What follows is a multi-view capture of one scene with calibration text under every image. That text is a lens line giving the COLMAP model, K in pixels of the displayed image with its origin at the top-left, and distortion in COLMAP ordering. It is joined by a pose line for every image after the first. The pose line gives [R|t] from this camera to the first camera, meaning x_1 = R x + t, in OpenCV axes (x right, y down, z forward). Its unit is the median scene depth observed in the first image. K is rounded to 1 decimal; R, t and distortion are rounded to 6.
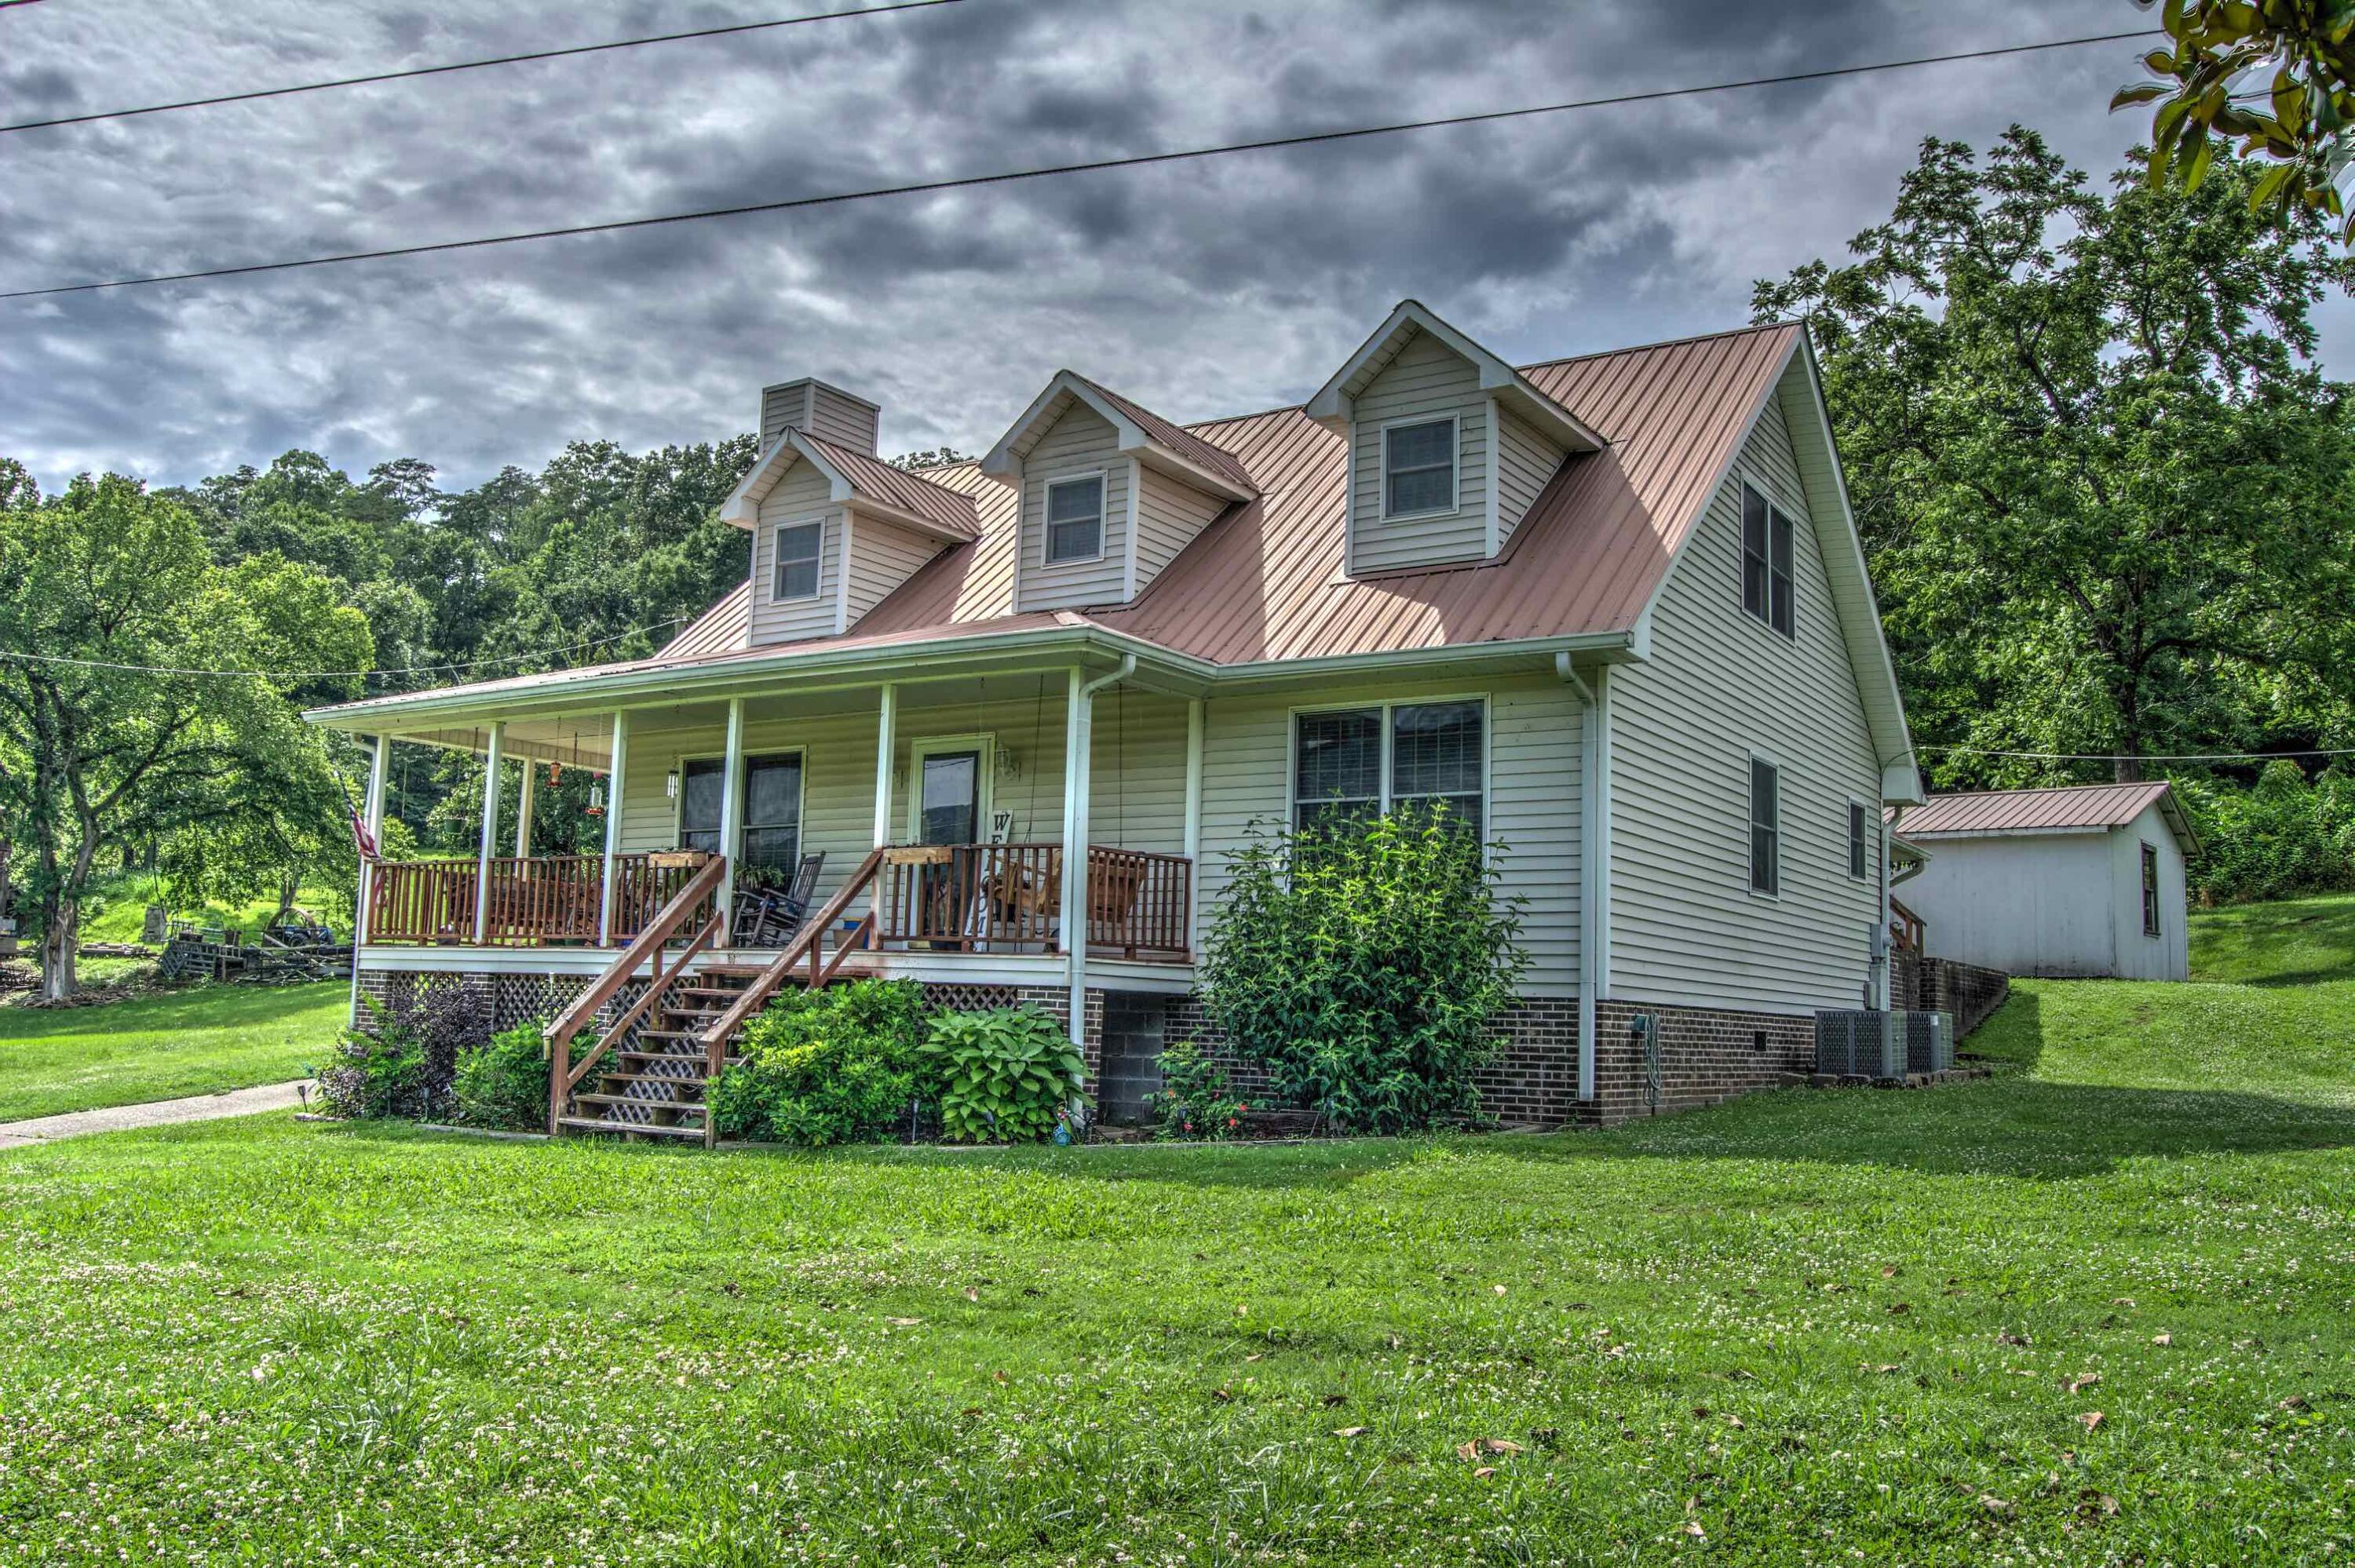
lens RADIAL K [[1879.5, 0, 1177.5], [0, 1879.5, 784.0], [0, 0, 1]] dist [-0.038404, -0.001007]
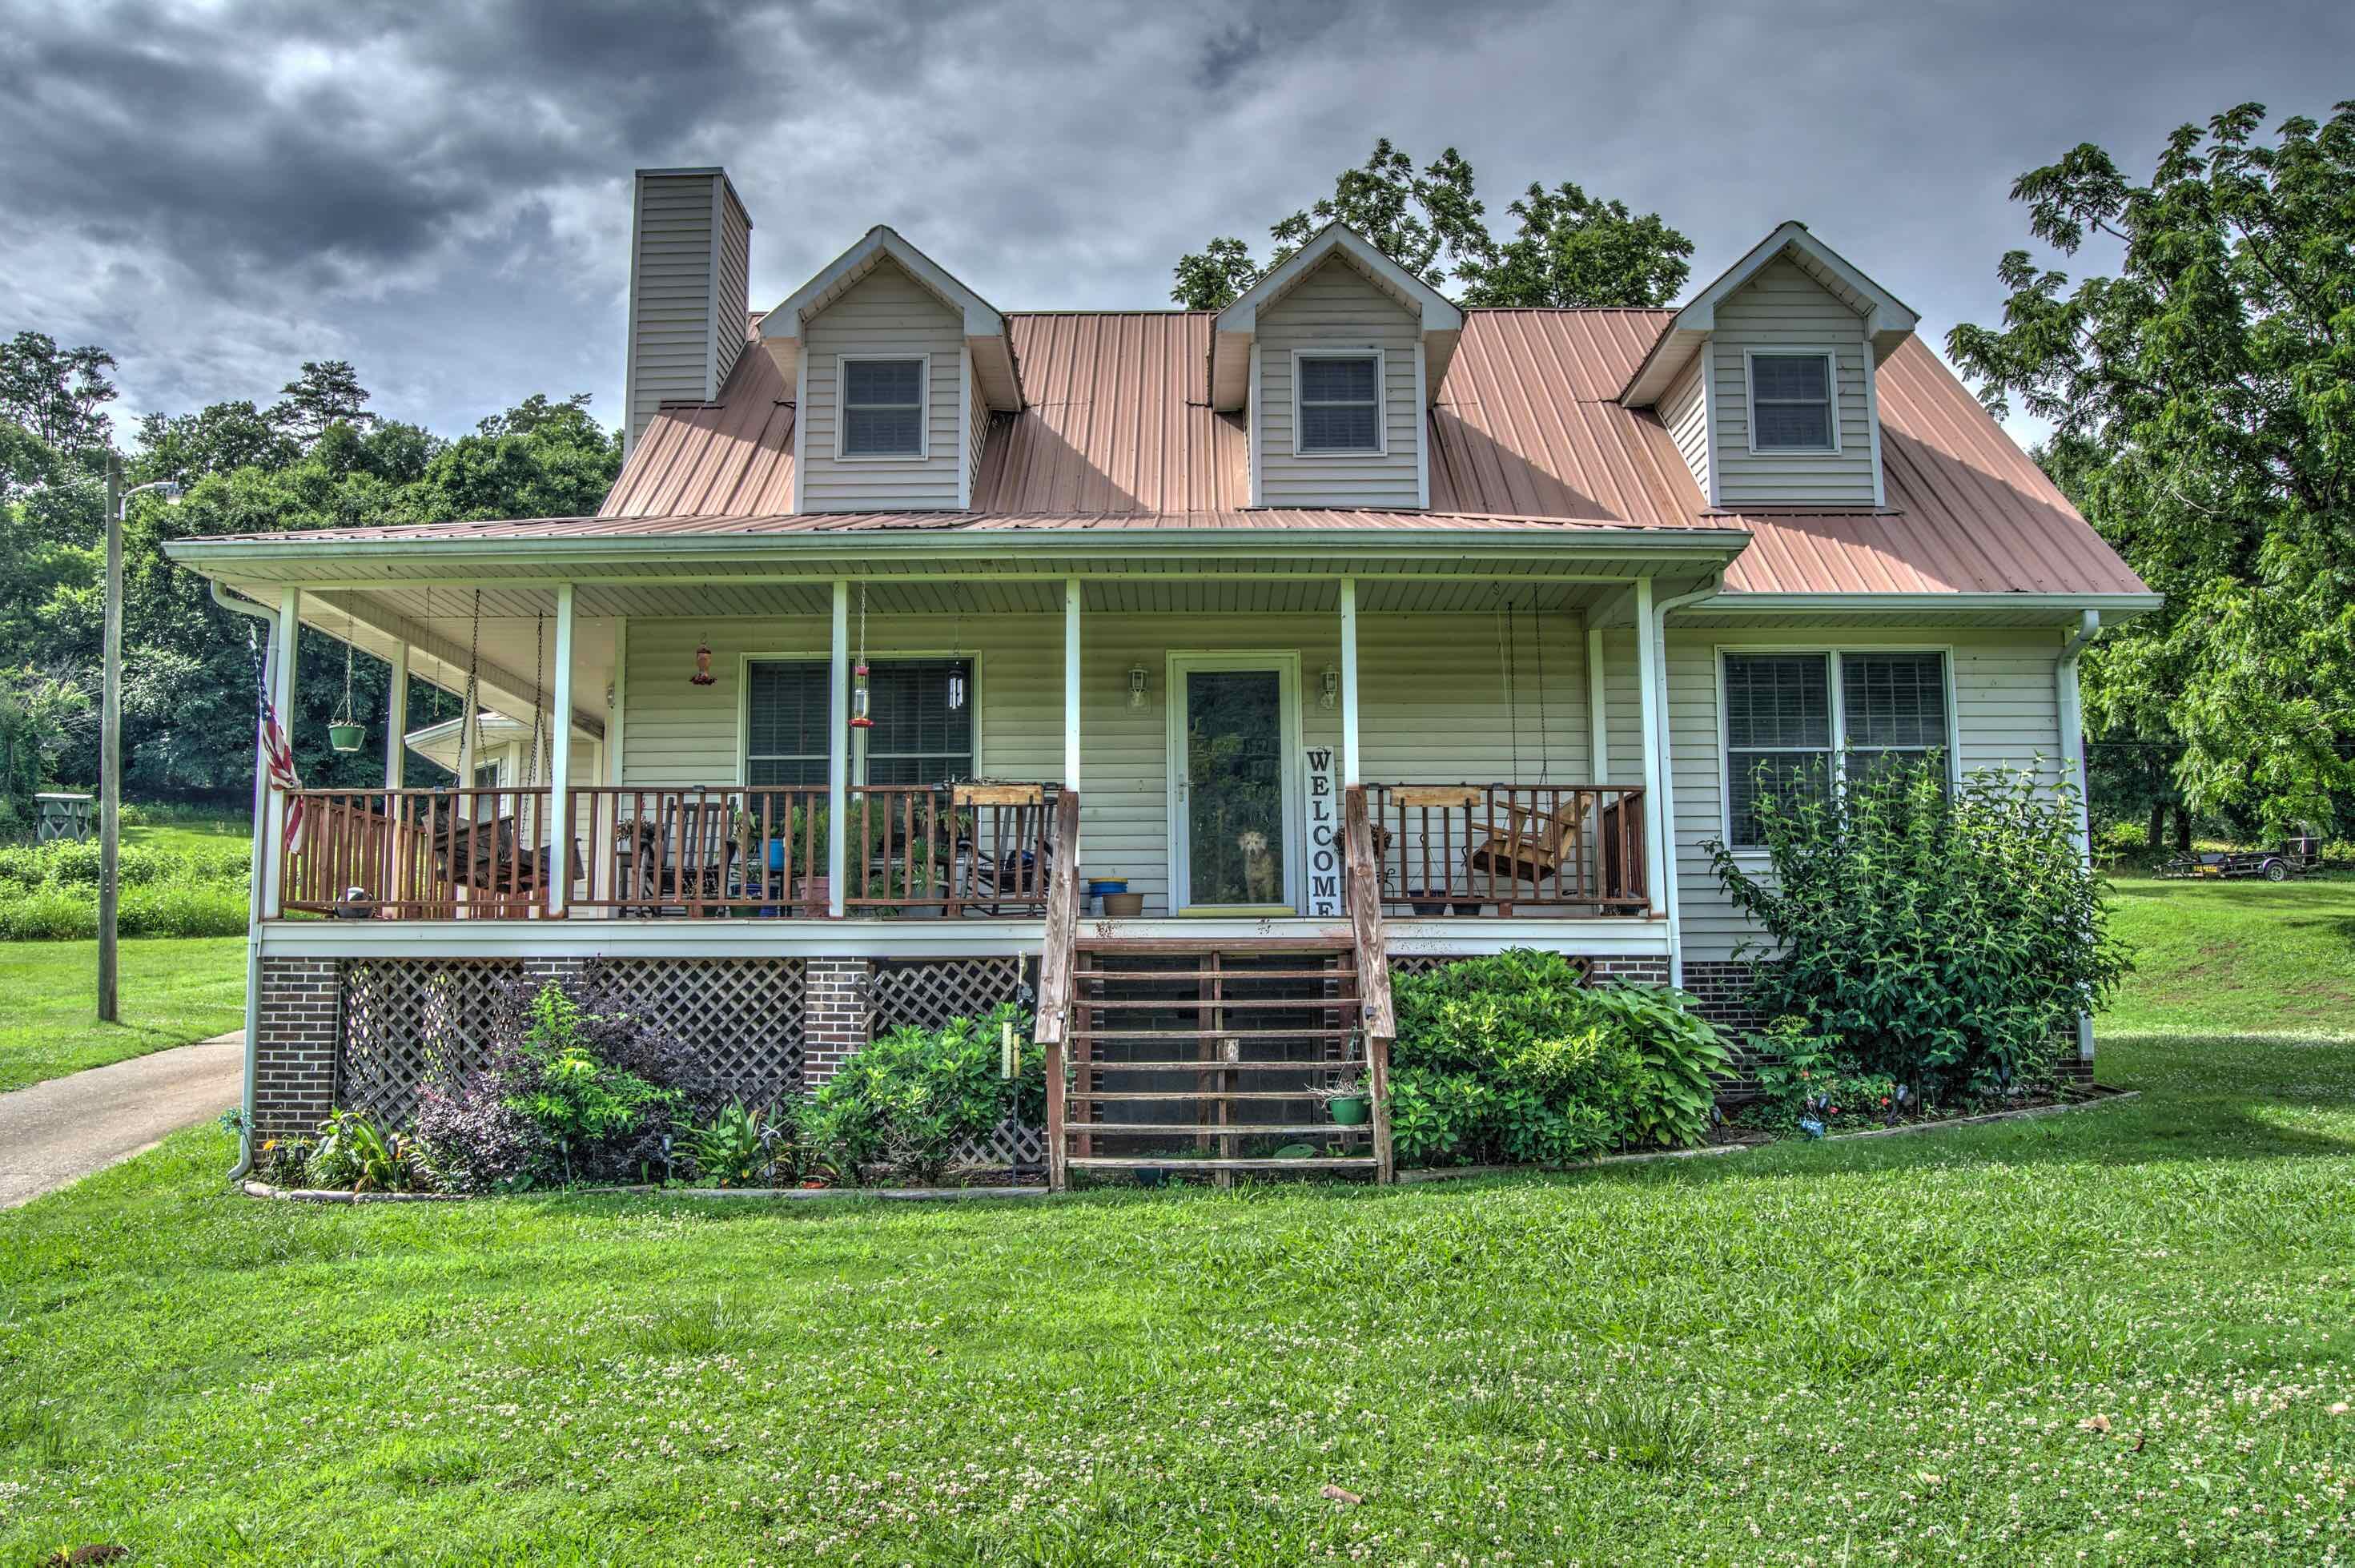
lens RADIAL K [[1792.8, 0, 1220.1], [0, 1792.8, 857.6], [0, 0, 1]] dist [-0.007989, -0.249524]
pose [[0.845301, 0.008666, 0.534220, -0.583194], [-0.039285, 0.998170, 0.045969, 0.030421], [-0.532844, -0.059844, 0.844095, 0.376581]]
